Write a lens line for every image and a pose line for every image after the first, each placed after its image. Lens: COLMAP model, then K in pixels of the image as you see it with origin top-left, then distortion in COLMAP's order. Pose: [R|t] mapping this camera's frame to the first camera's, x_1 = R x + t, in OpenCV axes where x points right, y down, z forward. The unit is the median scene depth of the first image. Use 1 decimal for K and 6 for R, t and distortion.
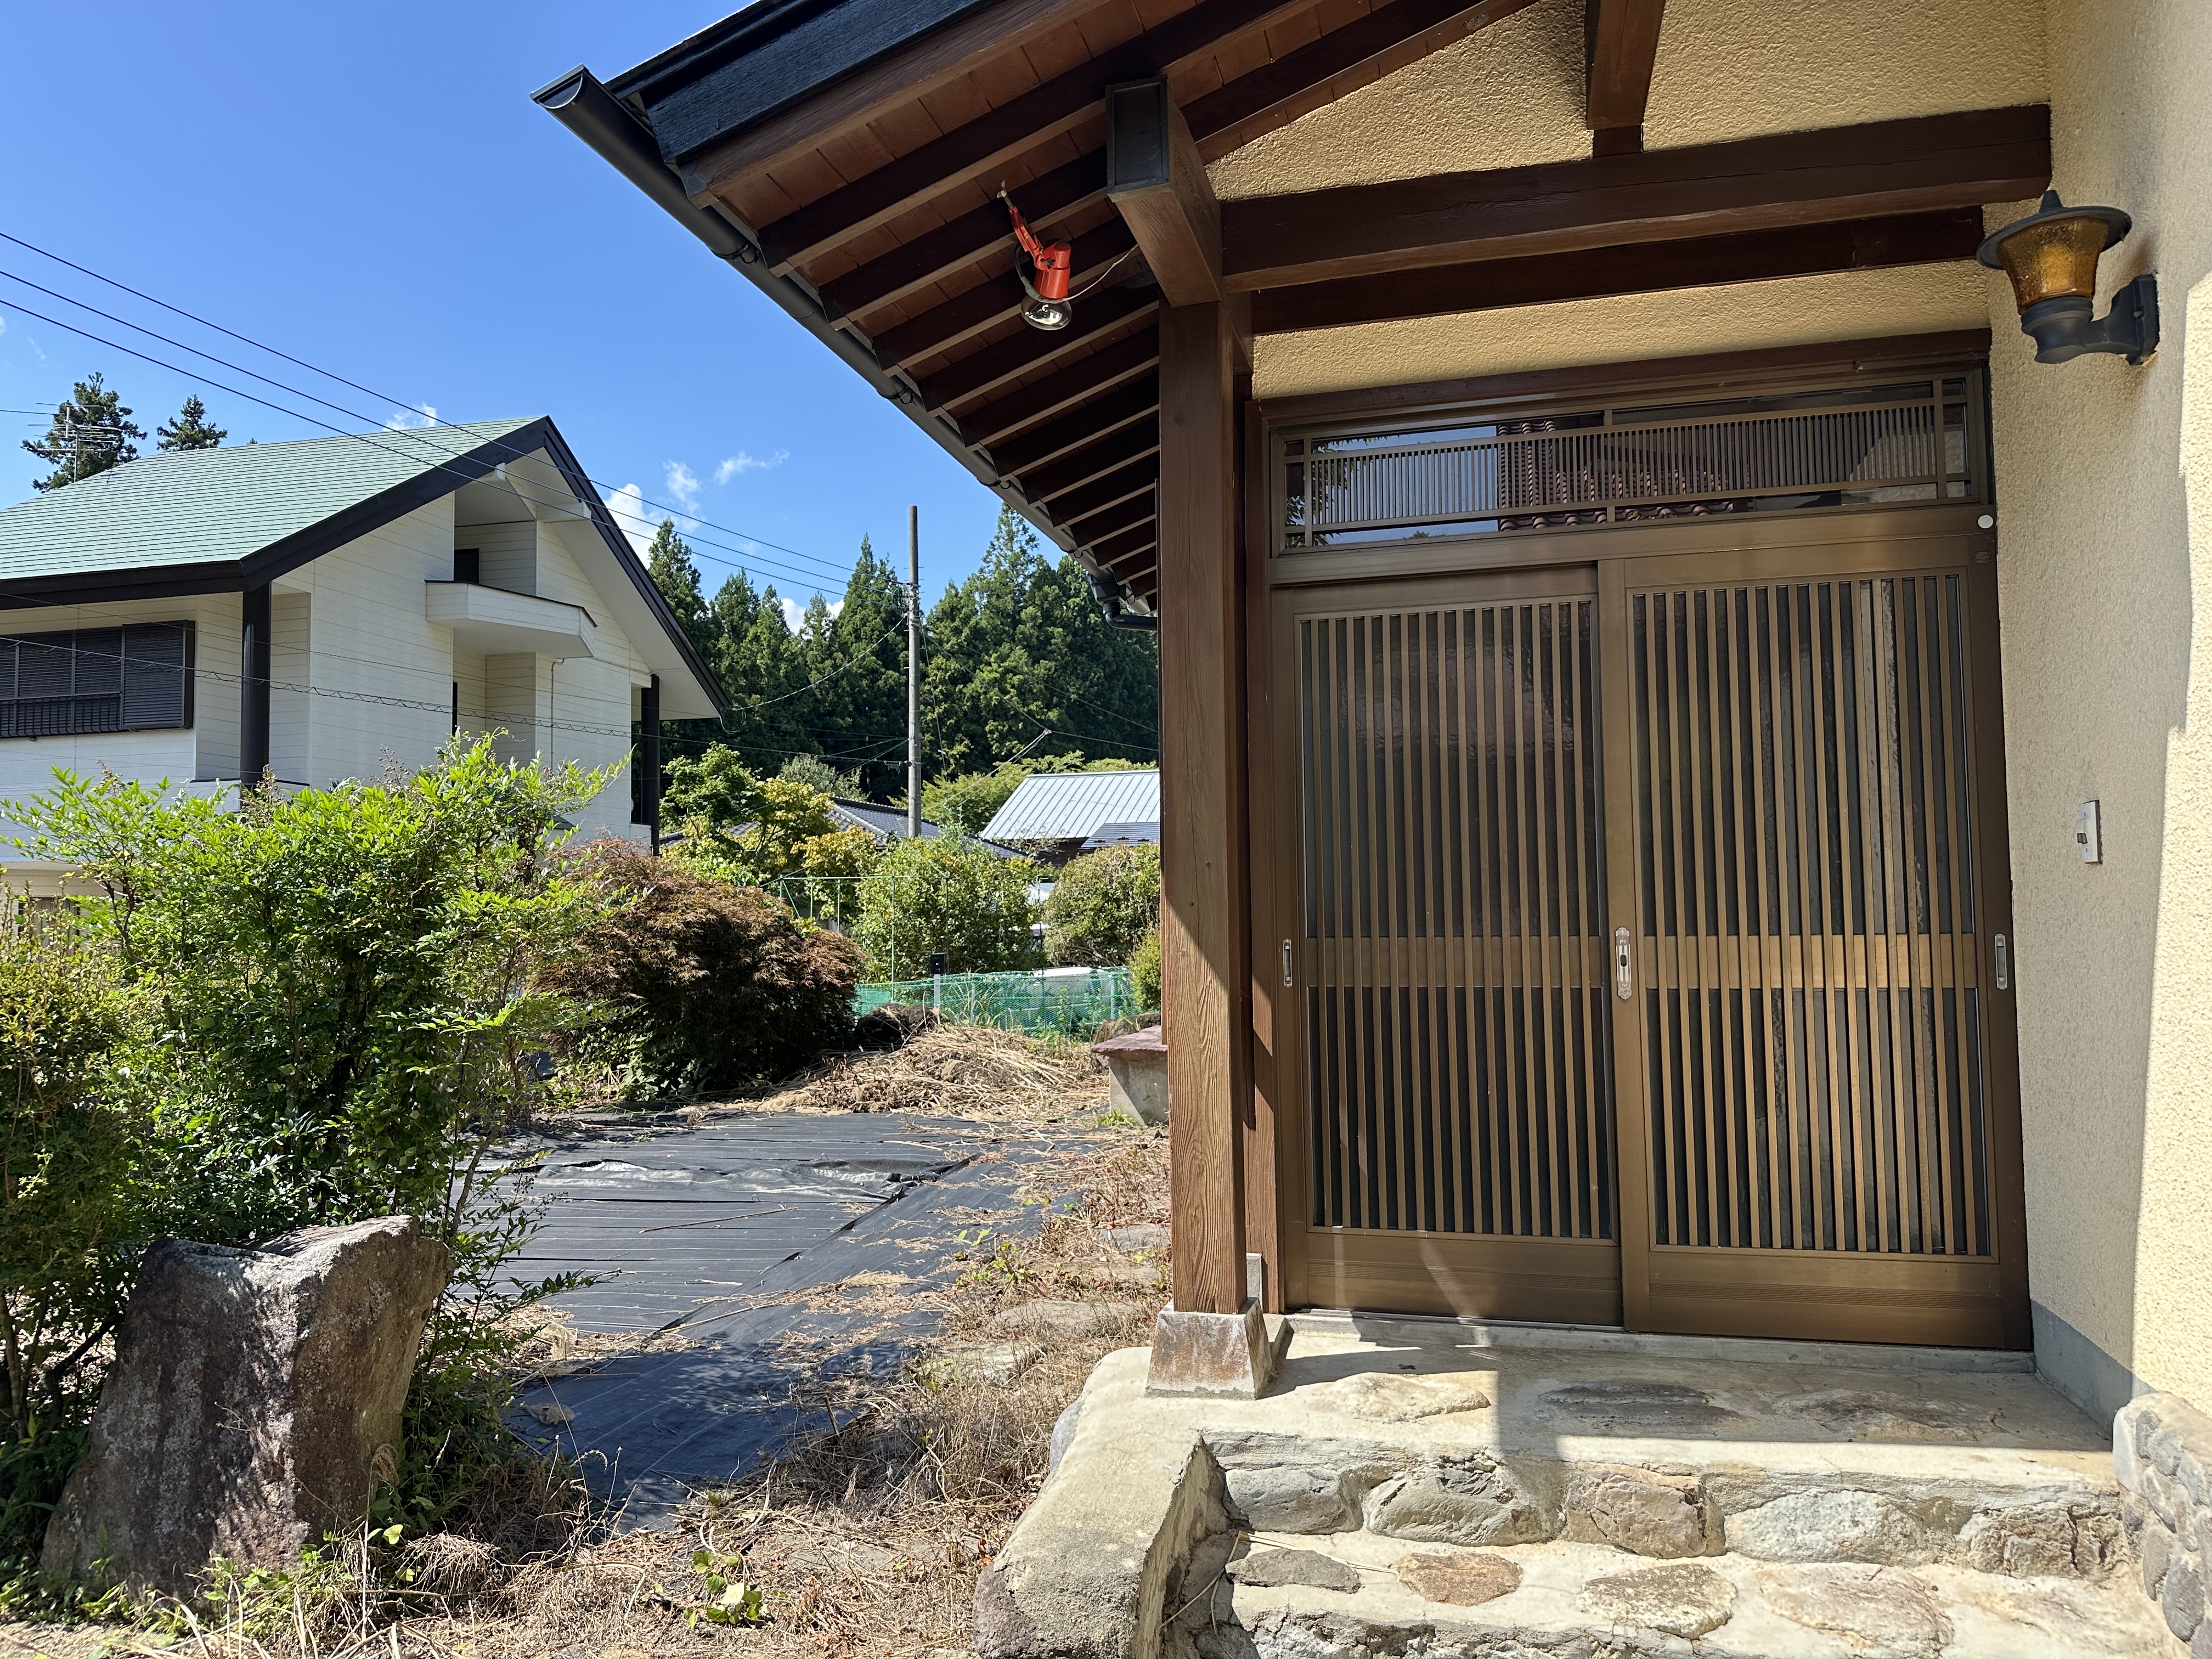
lens RADIAL K [[1559.4, 0, 1100.4], [0, 1559.4, 840.8], [0, 0, 1]] dist [0.028330, -0.038159]
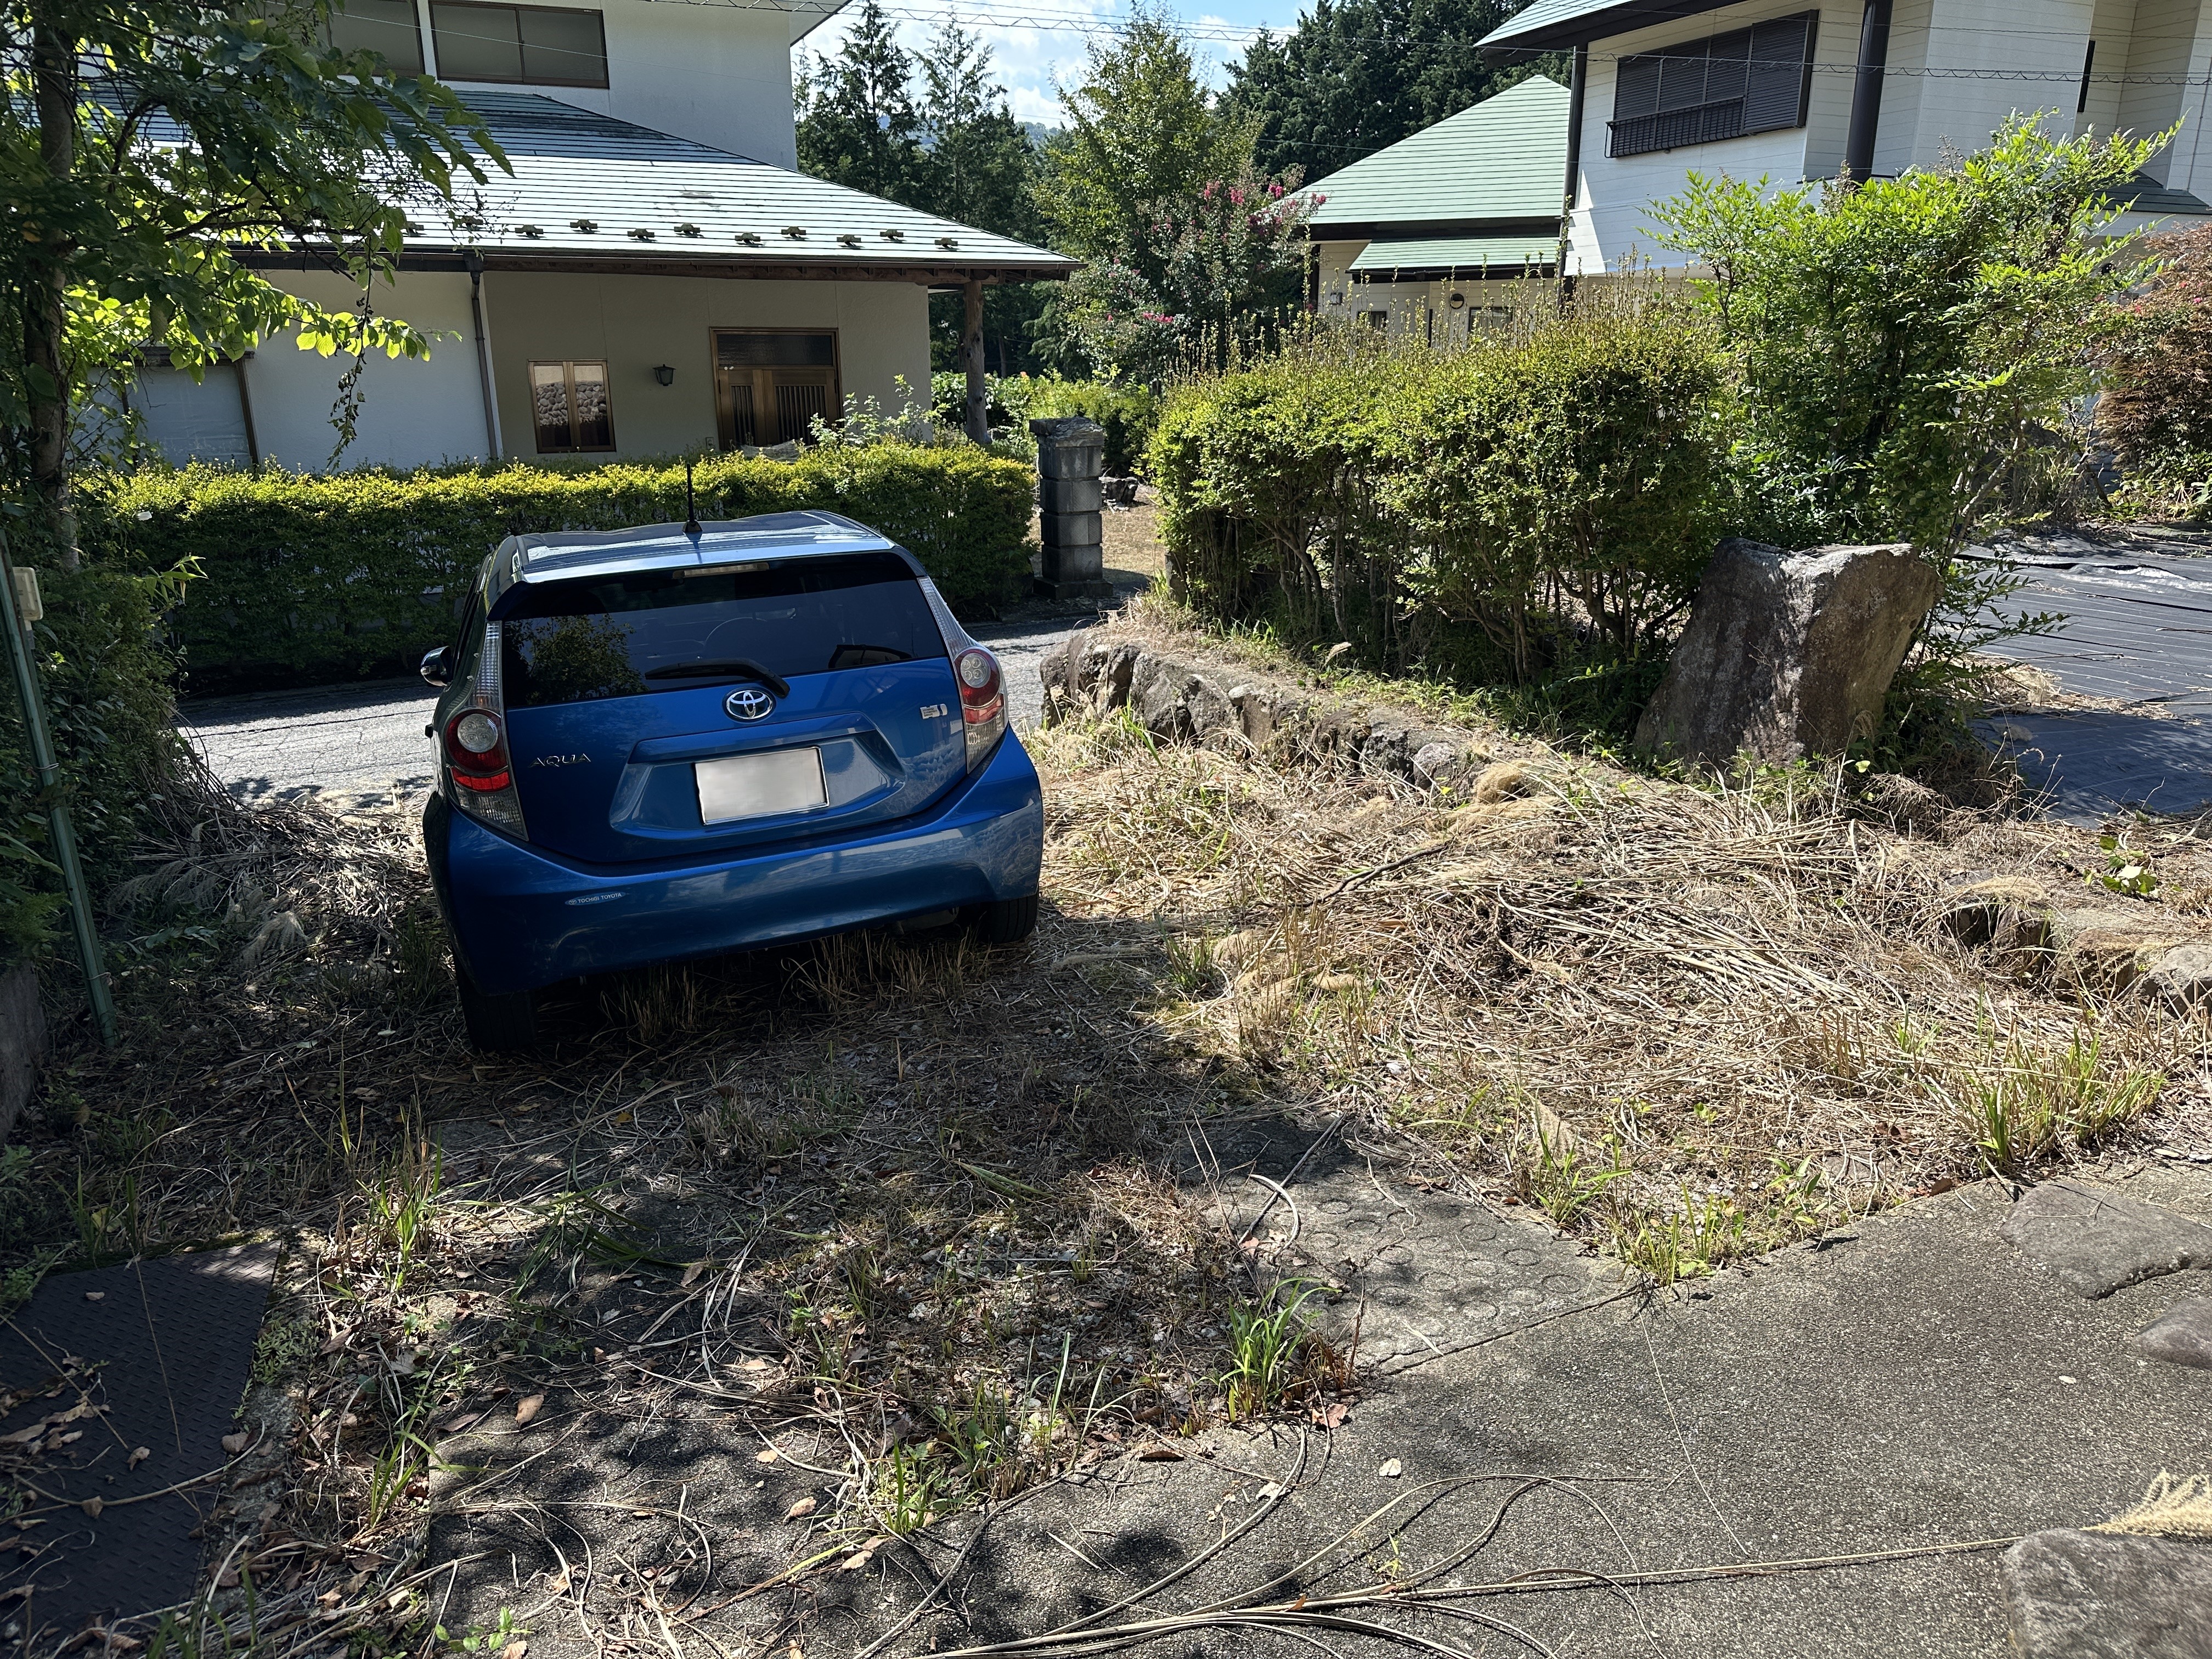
lens RADIAL K [[1559.4, 0, 1114.3], [0, 1559.4, 827.2], [0, 0, 1]] dist [0.028330, -0.038159]
pose [[0.610890, 0.241445, -0.754001, 0.054320], [0.037657, 0.942424, 0.332292, 0.004539], [0.790819, -0.231388, 0.566625, -0.084674]]
